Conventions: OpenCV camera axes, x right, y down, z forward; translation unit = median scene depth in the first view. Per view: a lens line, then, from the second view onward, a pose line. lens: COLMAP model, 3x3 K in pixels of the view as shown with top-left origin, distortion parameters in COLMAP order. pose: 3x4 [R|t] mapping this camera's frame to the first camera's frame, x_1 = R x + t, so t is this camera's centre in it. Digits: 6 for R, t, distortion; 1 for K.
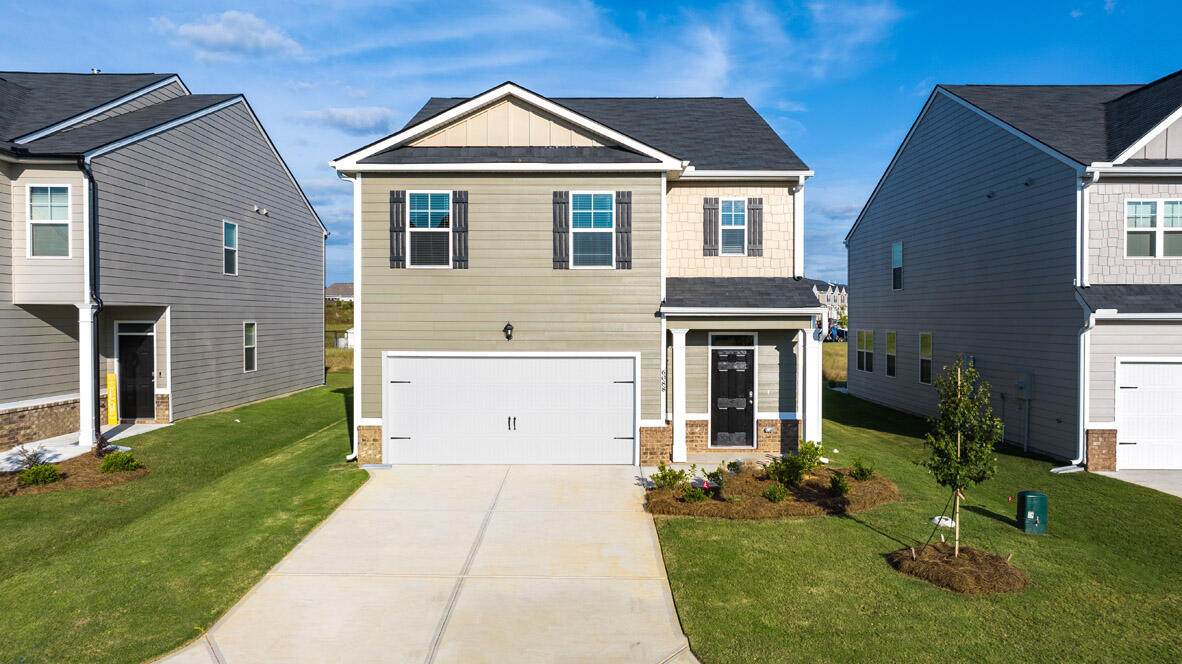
lens RADIAL K [[834.1, 0, 601.4], [0, 834.1, 325.3], [0, 0, 1]] dist [-0.028868, 0.018366]
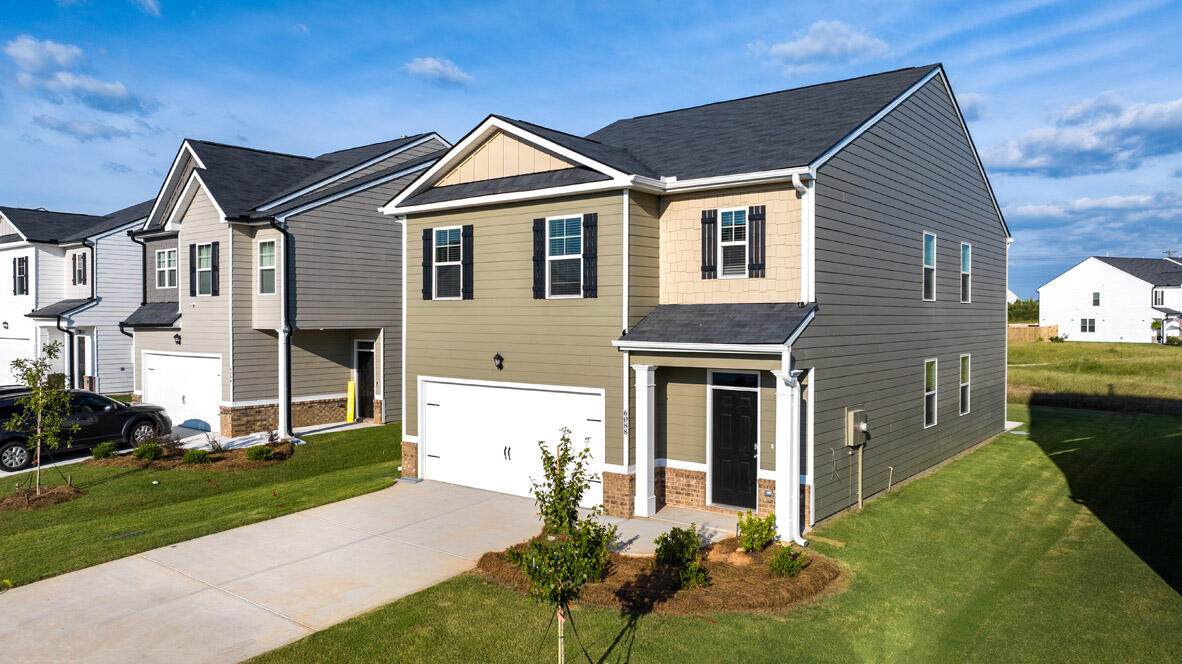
lens RADIAL K [[834.1, 0, 587.0], [0, 834.1, 322.6], [0, 0, 1]] dist [-0.028868, 0.018366]
pose [[0.786197, 0.004283, -0.617961, 0.587715], [-0.010775, 0.999919, -0.006778, -0.033661], [0.617882, 0.011988, 0.786180, 0.272700]]
